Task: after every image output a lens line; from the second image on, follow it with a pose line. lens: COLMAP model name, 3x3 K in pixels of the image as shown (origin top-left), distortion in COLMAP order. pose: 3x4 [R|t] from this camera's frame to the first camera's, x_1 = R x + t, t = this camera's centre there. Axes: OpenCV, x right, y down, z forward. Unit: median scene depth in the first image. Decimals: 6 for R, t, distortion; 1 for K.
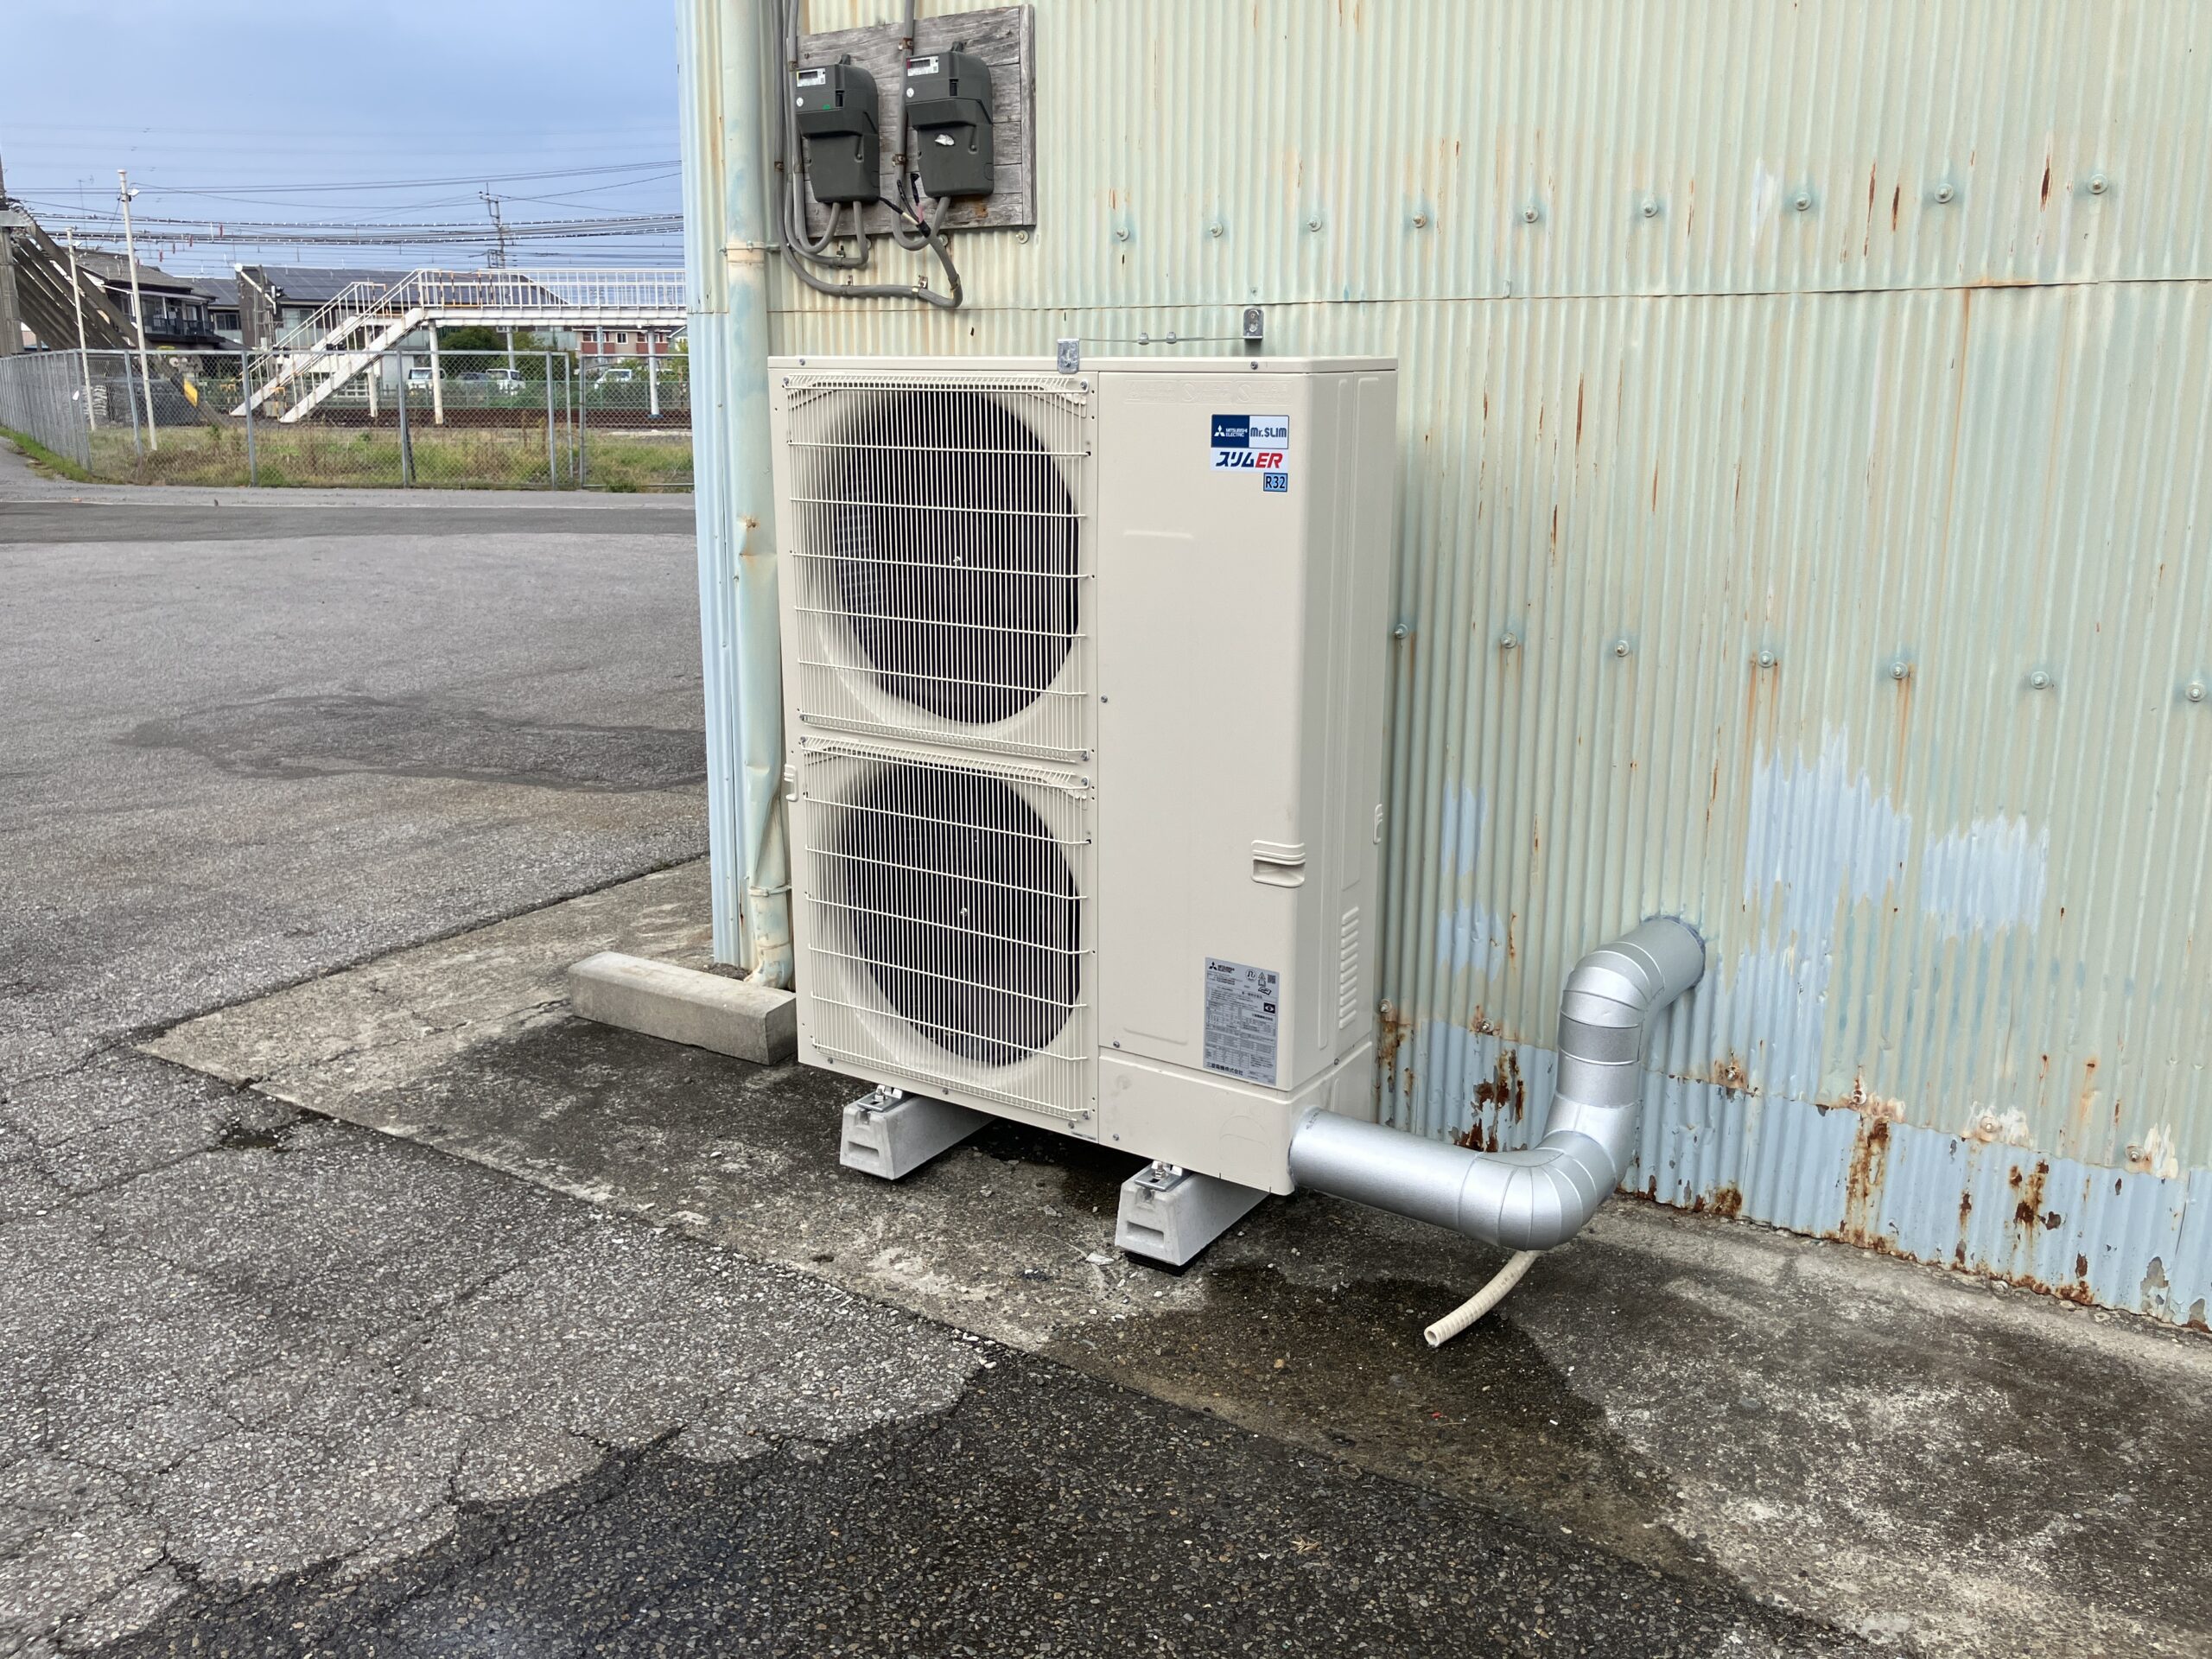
lens RADIAL K [[1822.5, 0, 1104.7], [0, 1822.5, 822.2], [0, 0, 1]] dist [-0.058394, 0.034601]
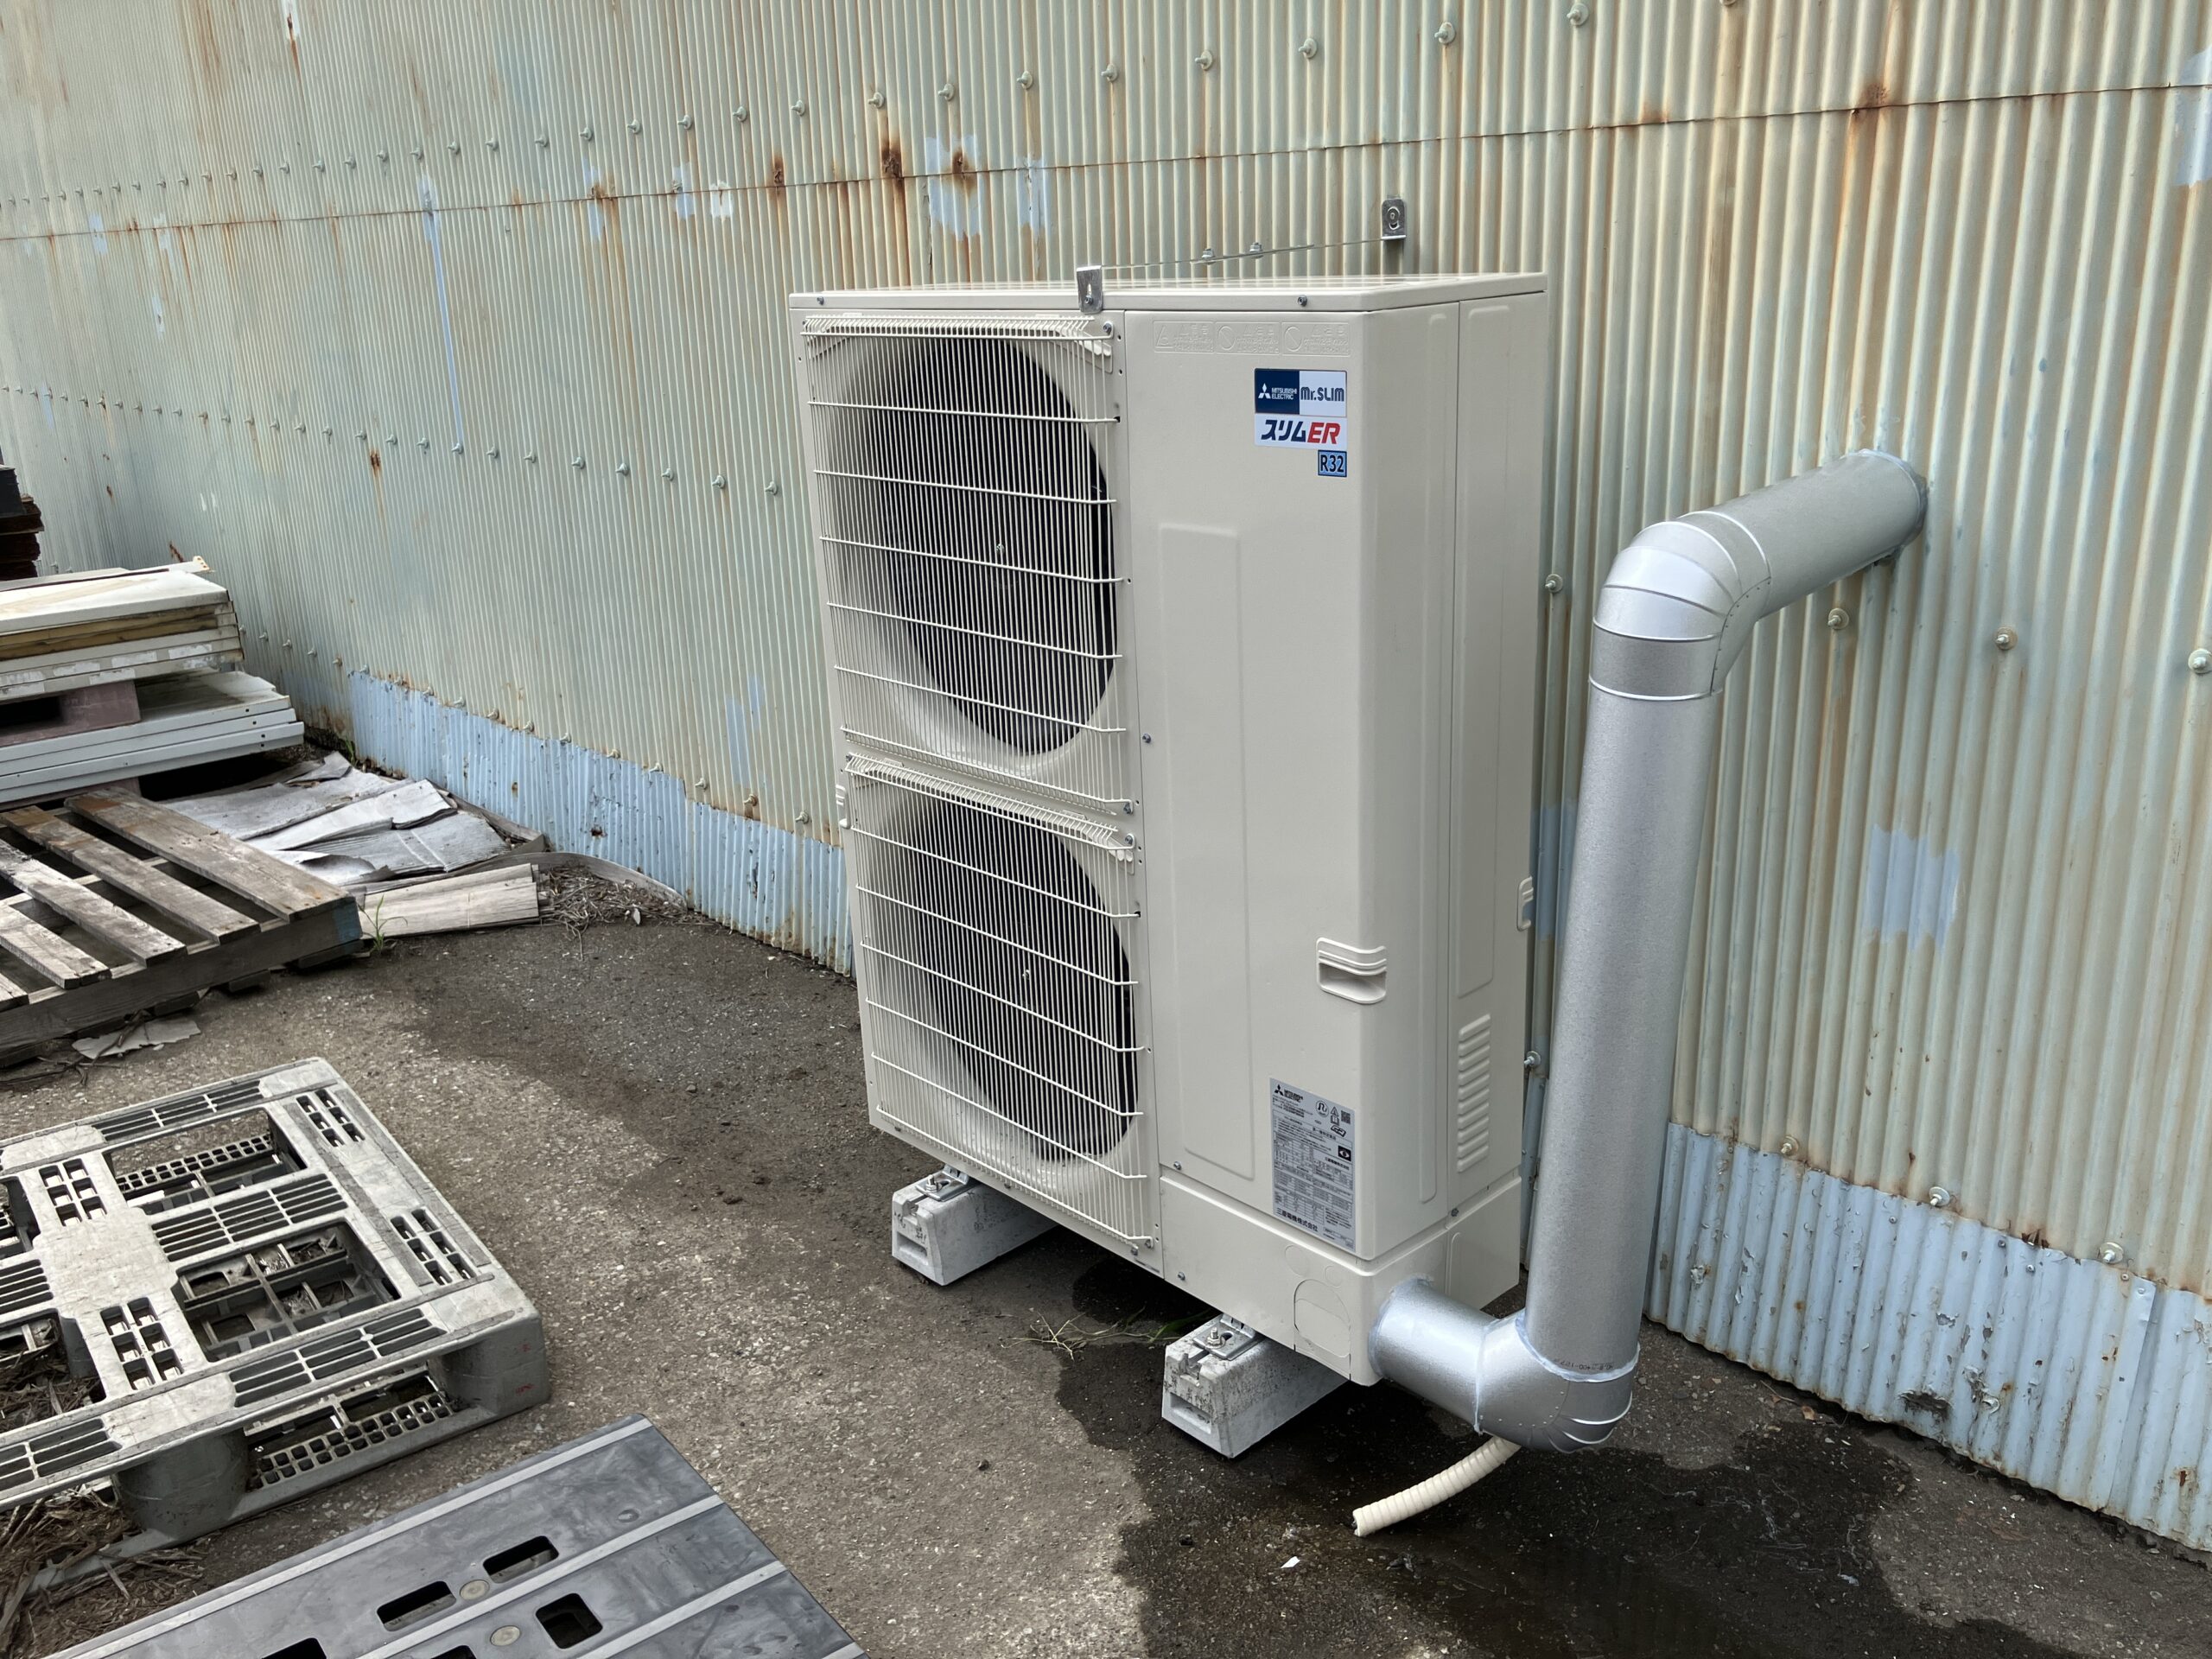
lens RADIAL K [[1822.5, 0, 1110.2], [0, 1822.5, 836.2], [0, 0, 1]] dist [-0.058394, 0.034601]
pose [[0.969474, 0.032541, -0.243024, 0.173779], [-0.013579, 0.996759, 0.079297, -0.087956], [0.244817, -0.073576, 0.966774, 0.249437]]
